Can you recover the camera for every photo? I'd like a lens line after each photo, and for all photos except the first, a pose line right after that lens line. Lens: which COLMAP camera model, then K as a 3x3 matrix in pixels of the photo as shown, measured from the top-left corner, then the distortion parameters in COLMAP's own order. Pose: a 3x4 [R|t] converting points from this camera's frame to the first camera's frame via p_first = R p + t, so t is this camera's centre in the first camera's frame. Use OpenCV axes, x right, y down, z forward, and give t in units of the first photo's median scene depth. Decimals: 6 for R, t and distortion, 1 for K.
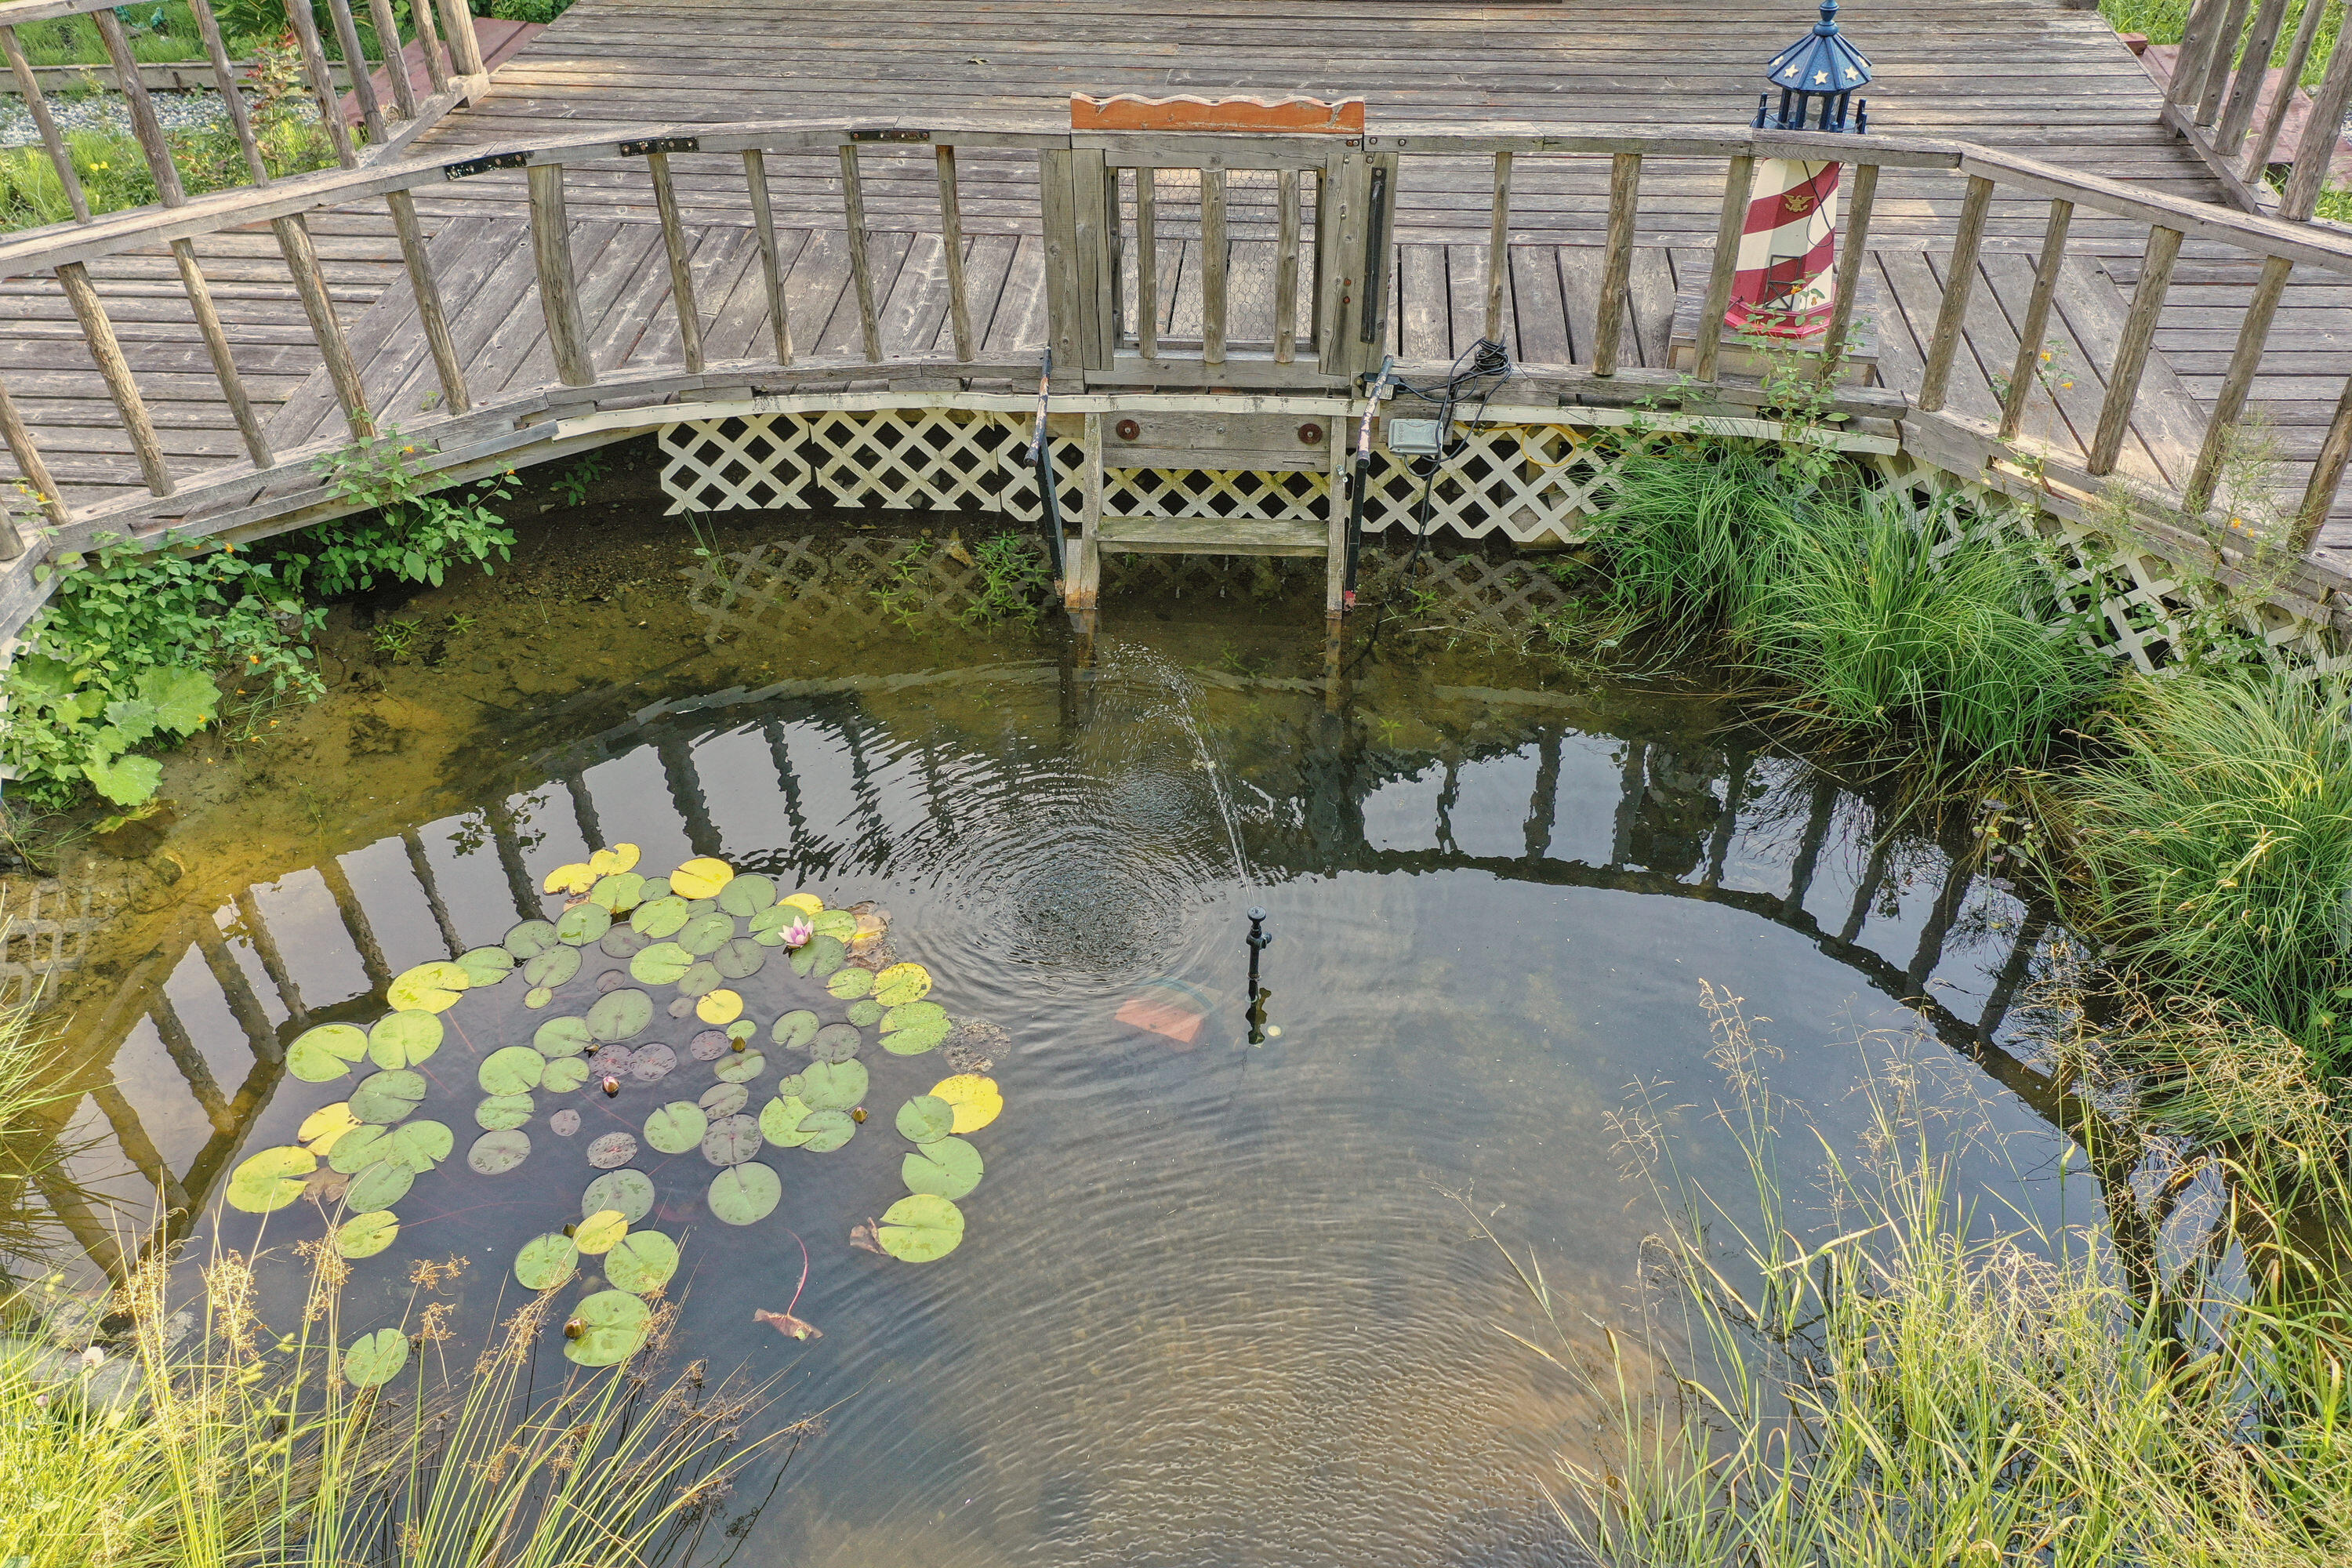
lens RADIAL K [[1850.2, 0, 1183.6], [0, 1850.2, 796.0], [0, 0, 1]] dist [-0.004161, 0.007480]
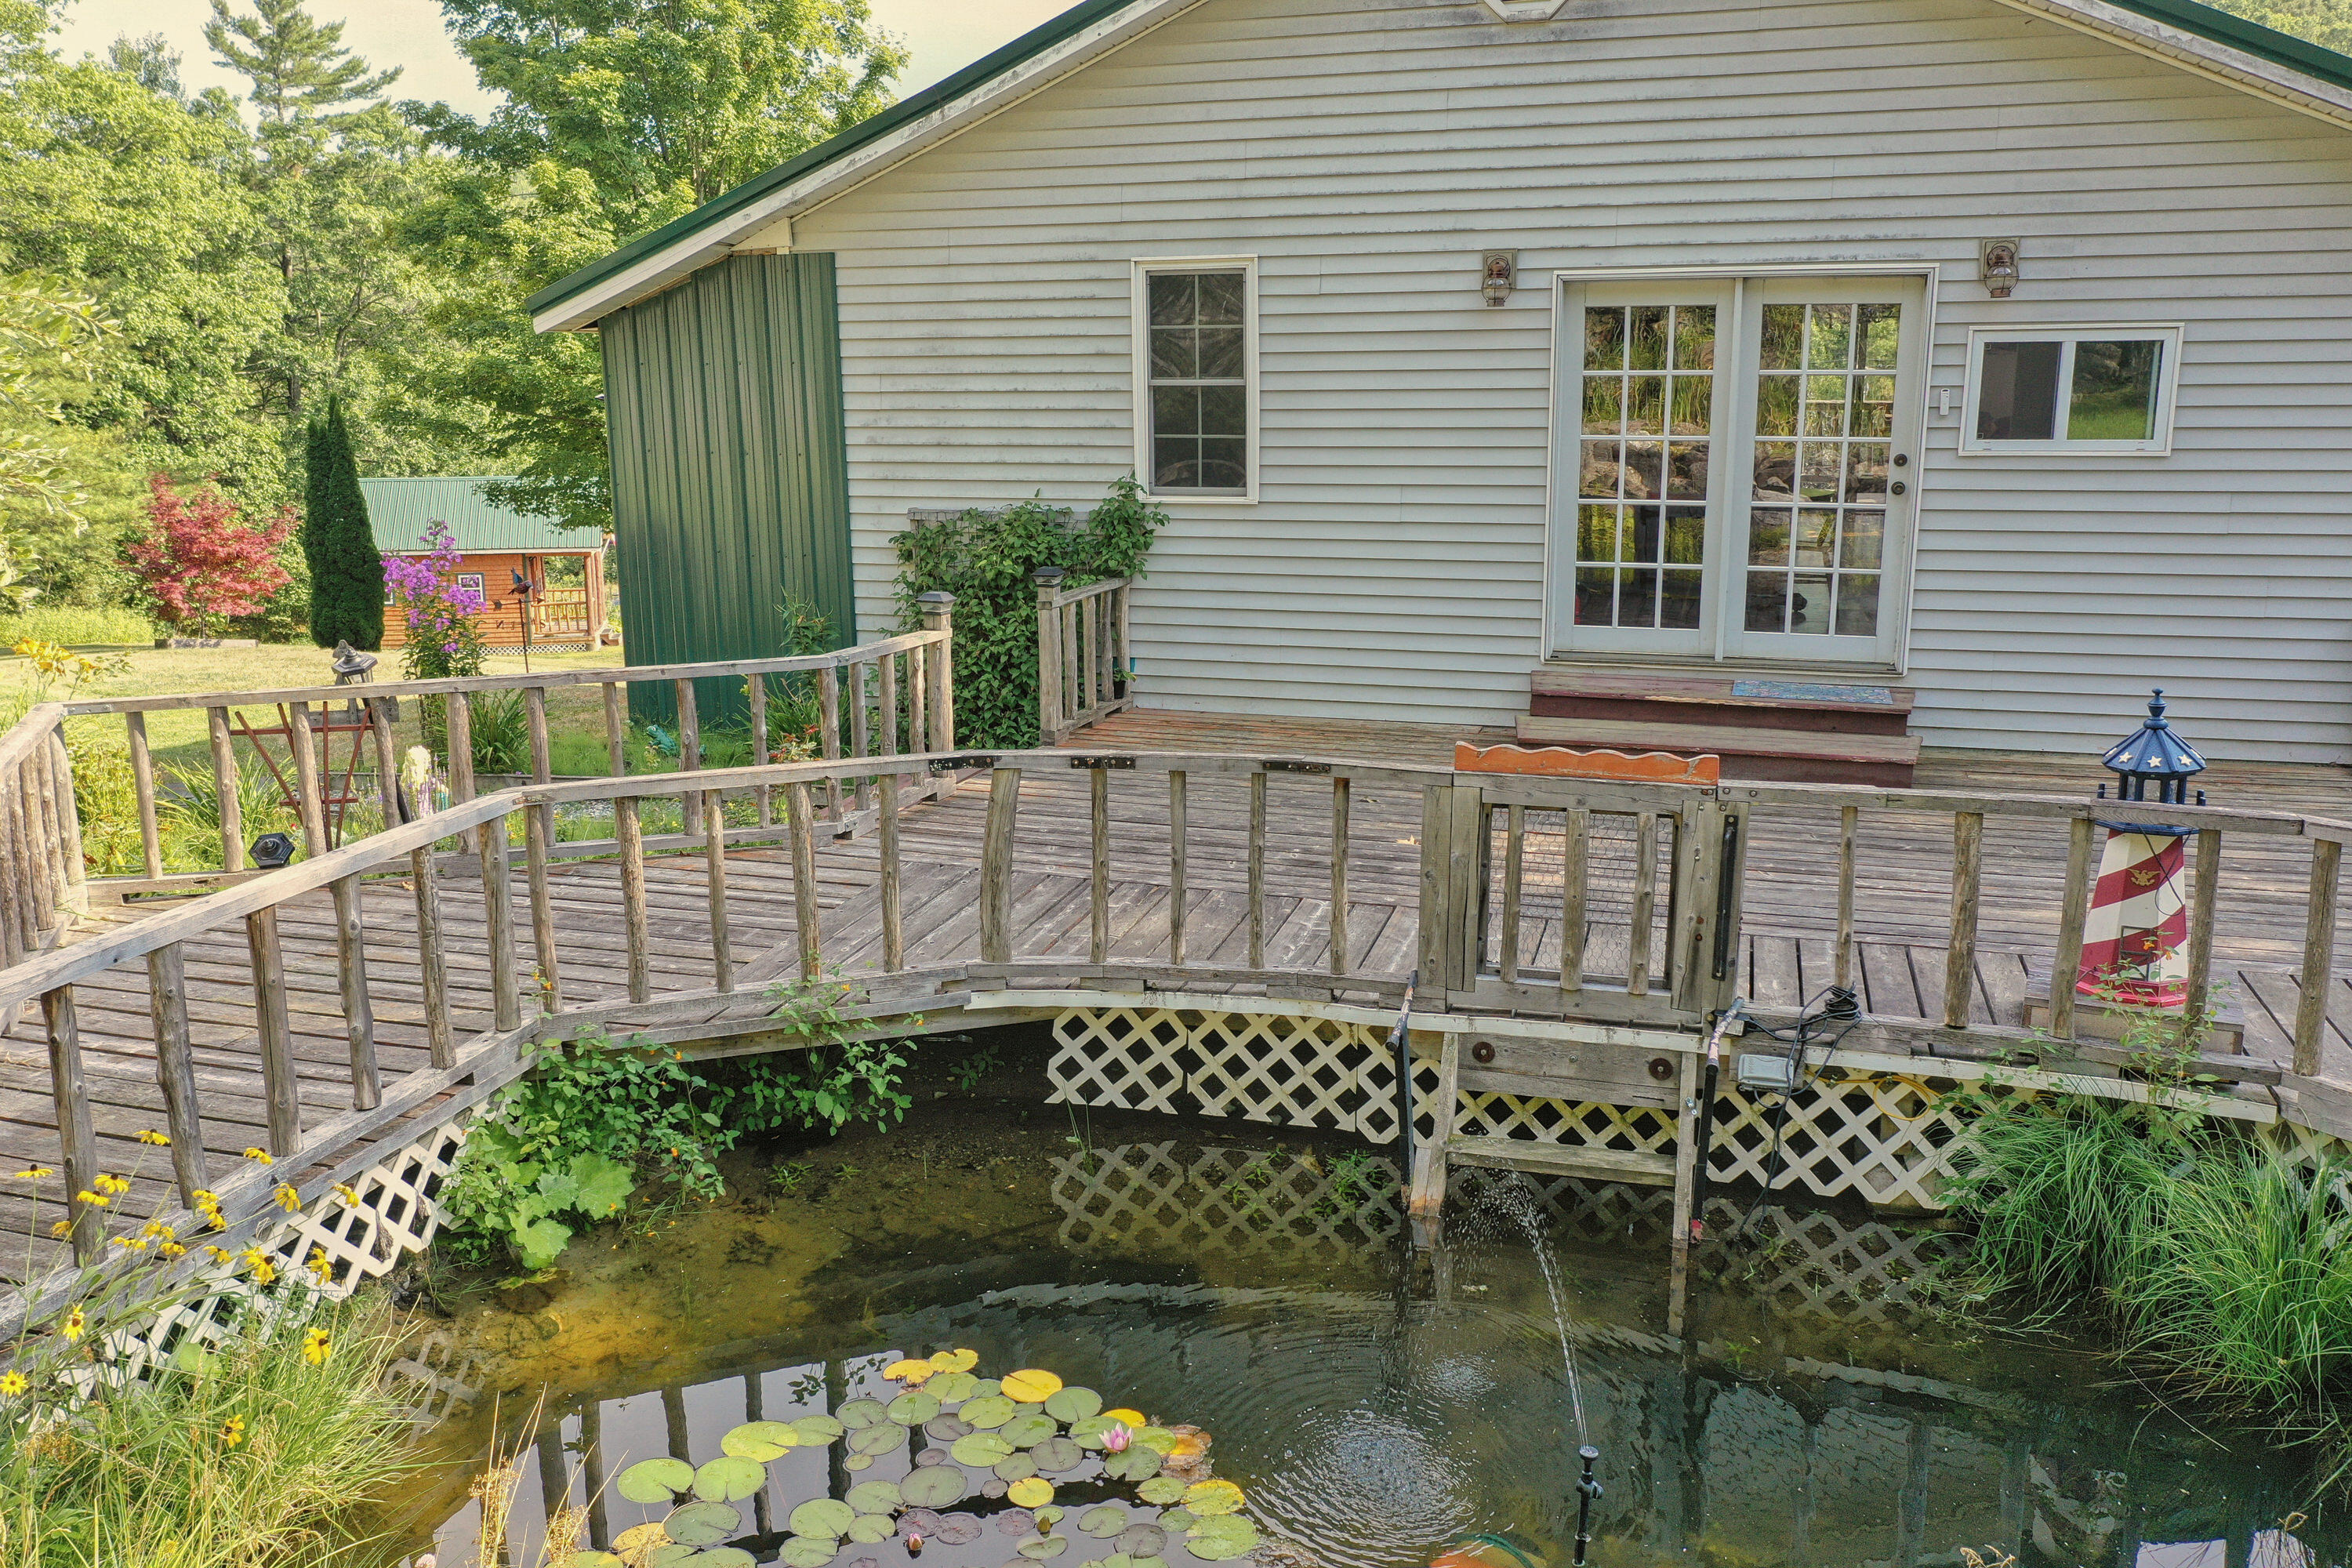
lens RADIAL K [[1850.2, 0, 1191.0], [0, 1850.2, 790.8], [0, 0, 1]] dist [-0.004161, 0.007480]
pose [[0.979168, 0.059474, -0.194147, 0.002602], [-0.140831, 0.887709, -0.438336, 0.161052], [0.146277, 0.456547, 0.877592, -0.022693]]
